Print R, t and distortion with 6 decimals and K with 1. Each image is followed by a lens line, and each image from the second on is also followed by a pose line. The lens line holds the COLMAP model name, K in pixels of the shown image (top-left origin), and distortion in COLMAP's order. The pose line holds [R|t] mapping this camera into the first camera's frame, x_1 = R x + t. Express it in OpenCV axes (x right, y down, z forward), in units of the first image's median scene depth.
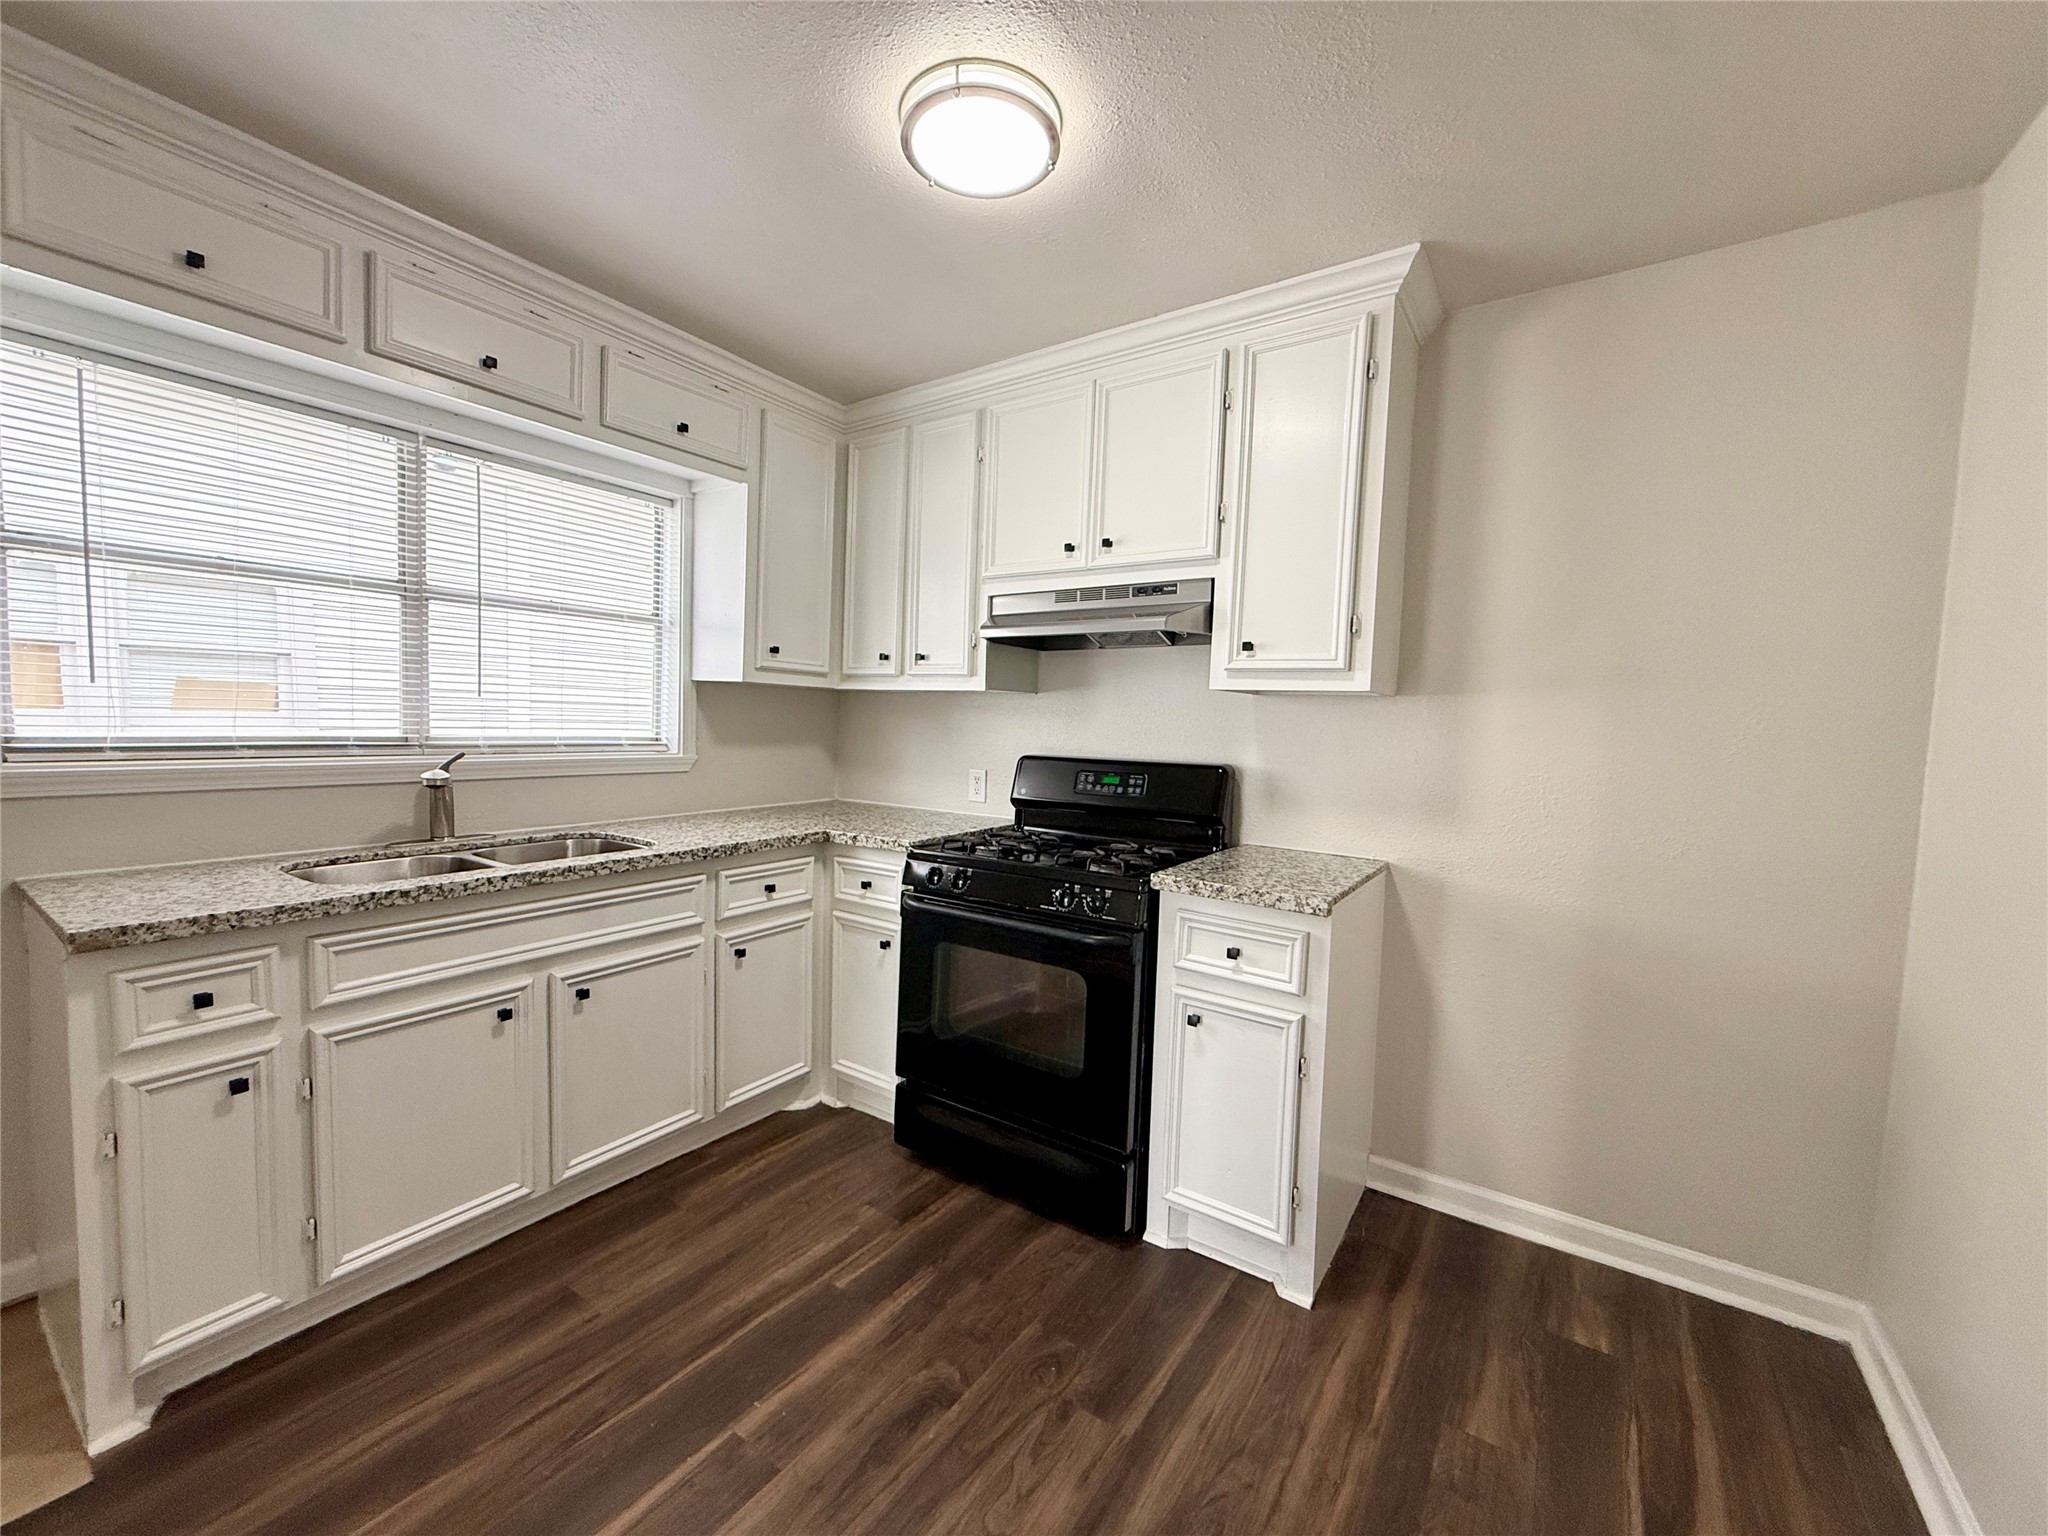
lens RADIAL K [[820.3, 0, 1024.0], [0, 820.3, 768.0], [0, 0, 1]] dist [0.000391, 0.000408]
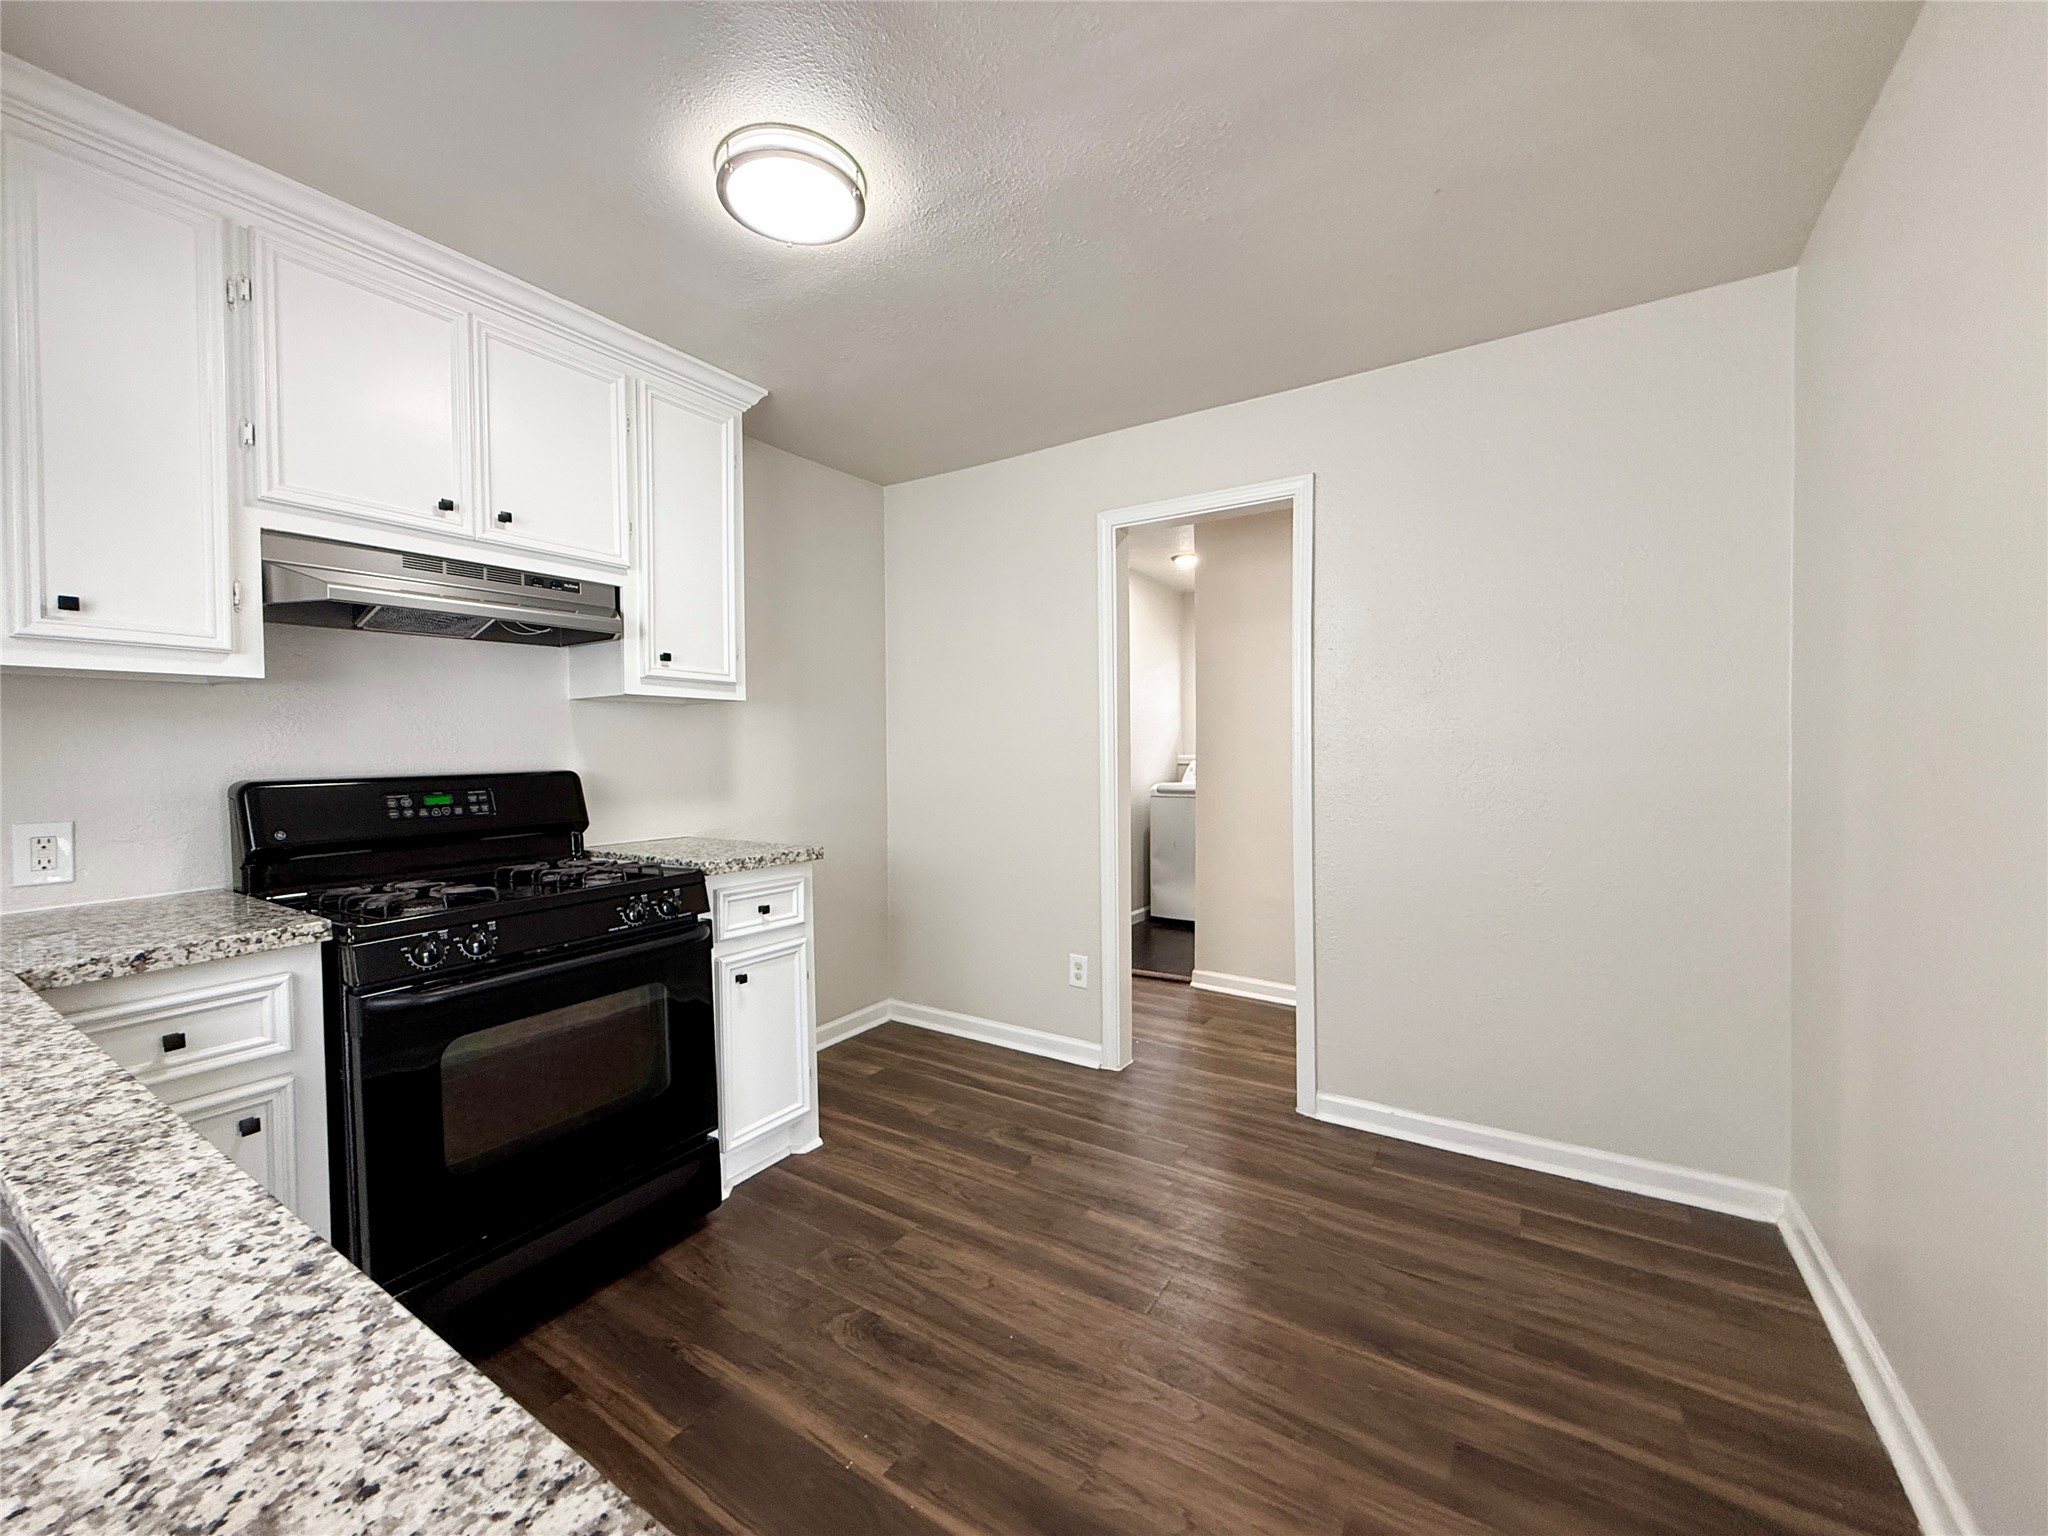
lens RADIAL K [[809.8, 0, 1024.0], [0, 809.8, 768.0], [0, 0, 1]] dist [-0.000278, 0.000019]
pose [[-0.037167, -0.050144, 0.998050, -0.802820], [0.073923, 0.995866, 0.052787, -0.018439], [-0.996571, 0.075741, -0.033306, 0.526209]]
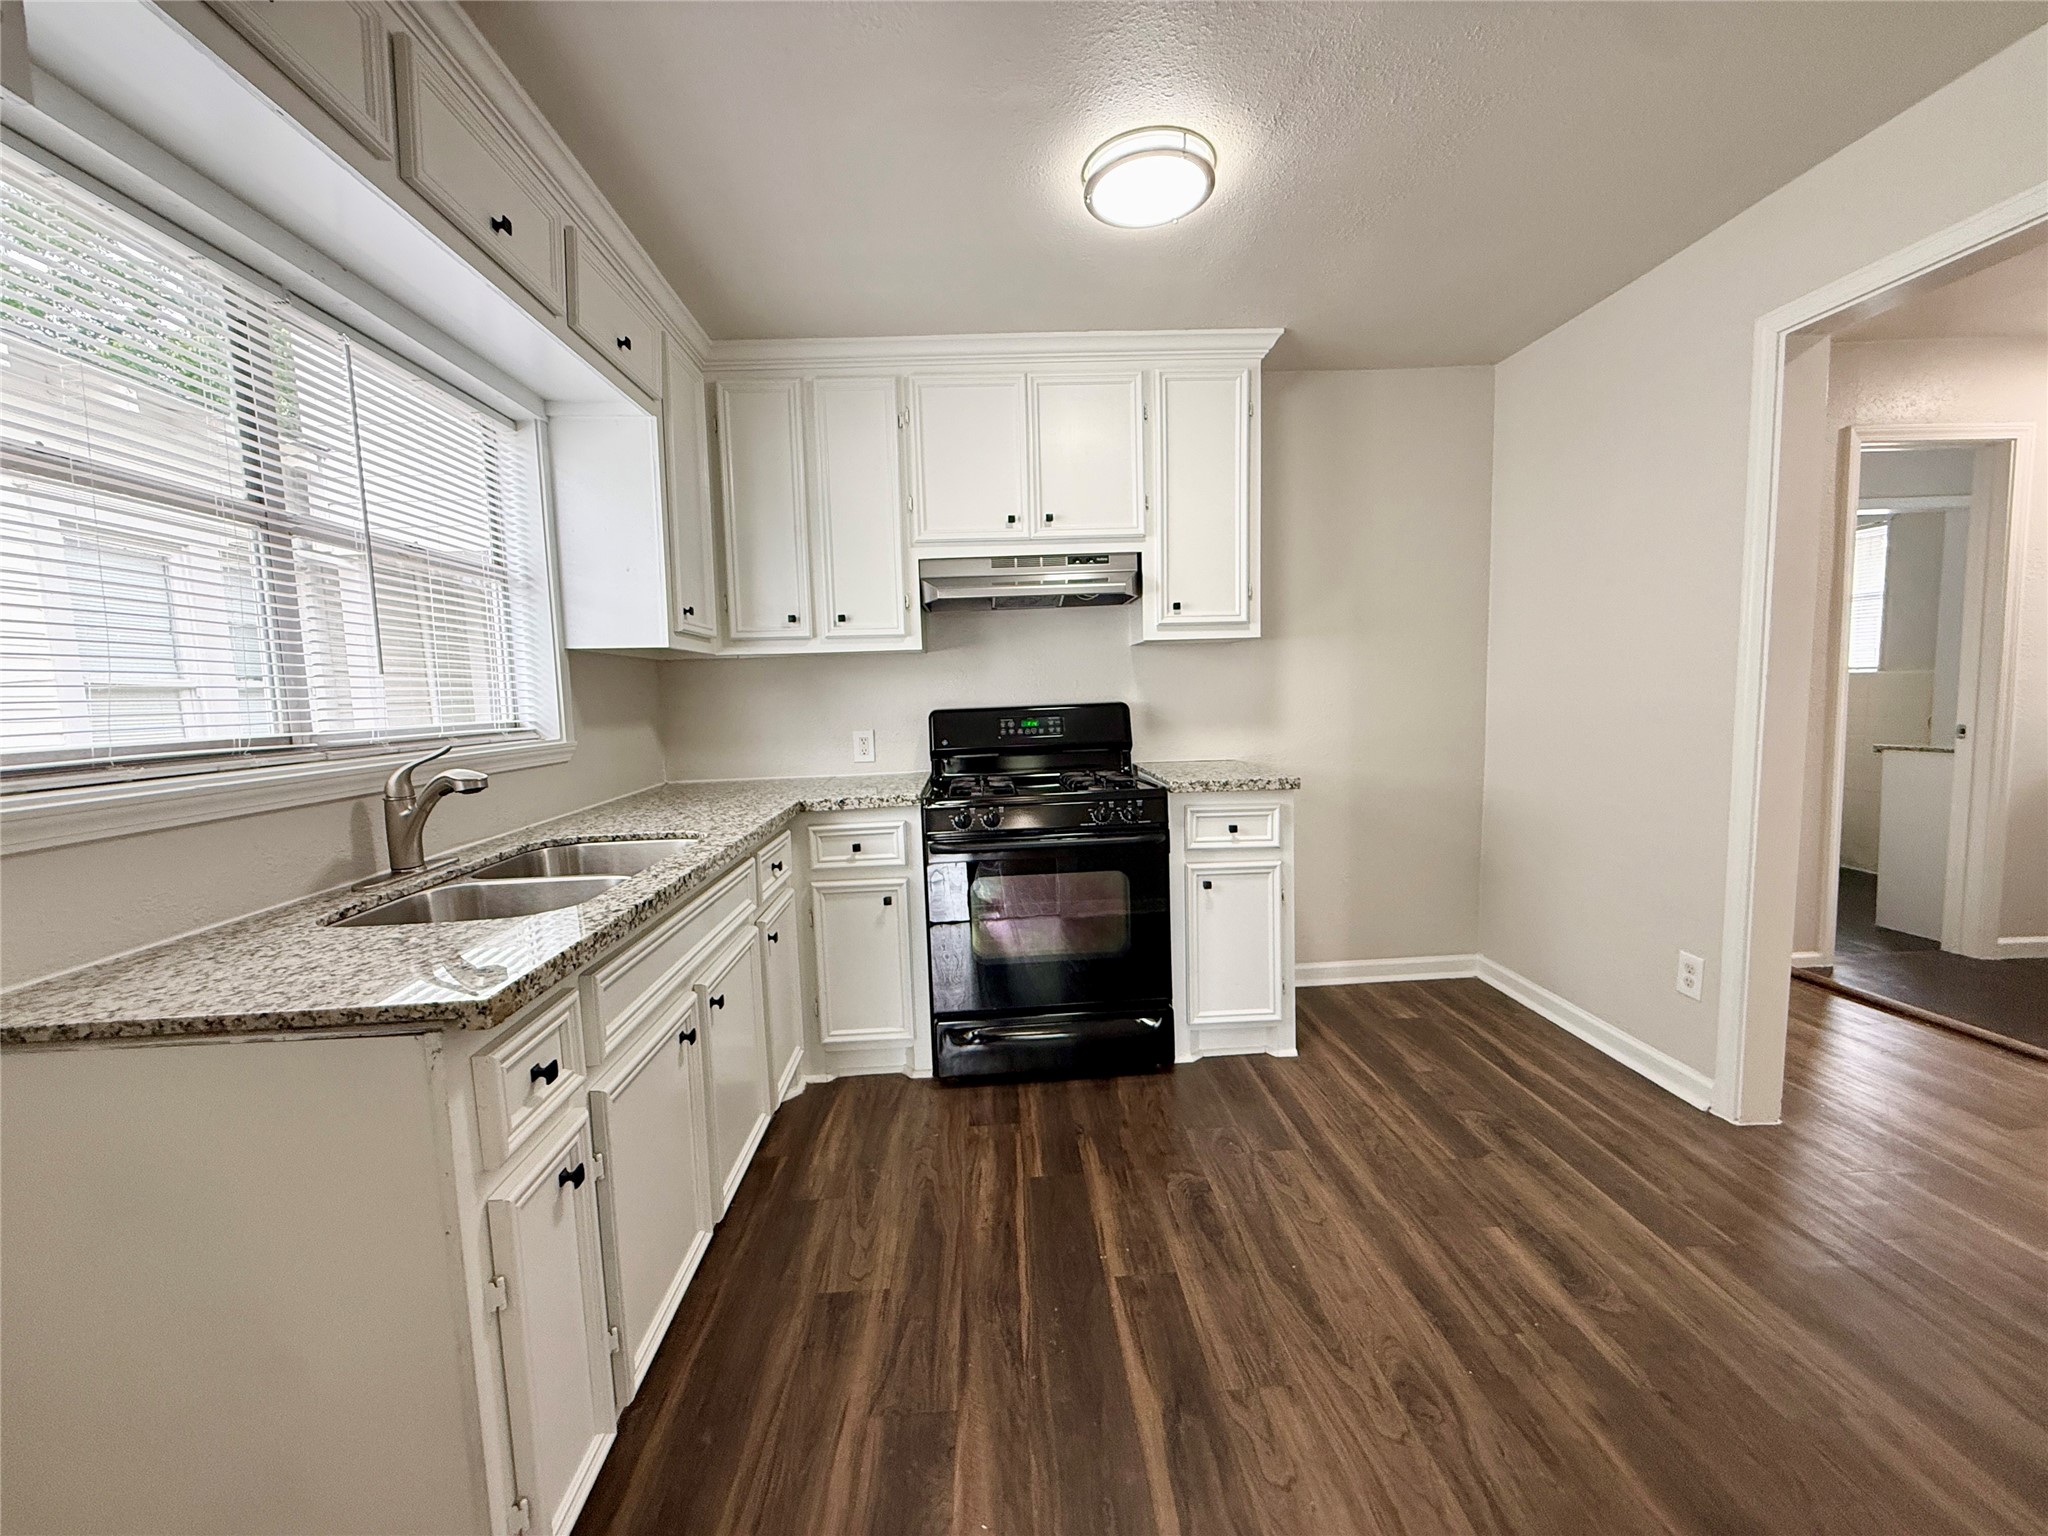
lens RADIAL K [[820.3, 0, 1024.0], [0, 820.3, 768.0], [0, 0, 1]] dist [0.000391, 0.000408]
pose [[0.790223, -0.114596, 0.602009, -0.697643], [0.094370, 0.993398, 0.065225, 0.001104], [-0.605509, 0.005269, 0.795821, 0.095176]]
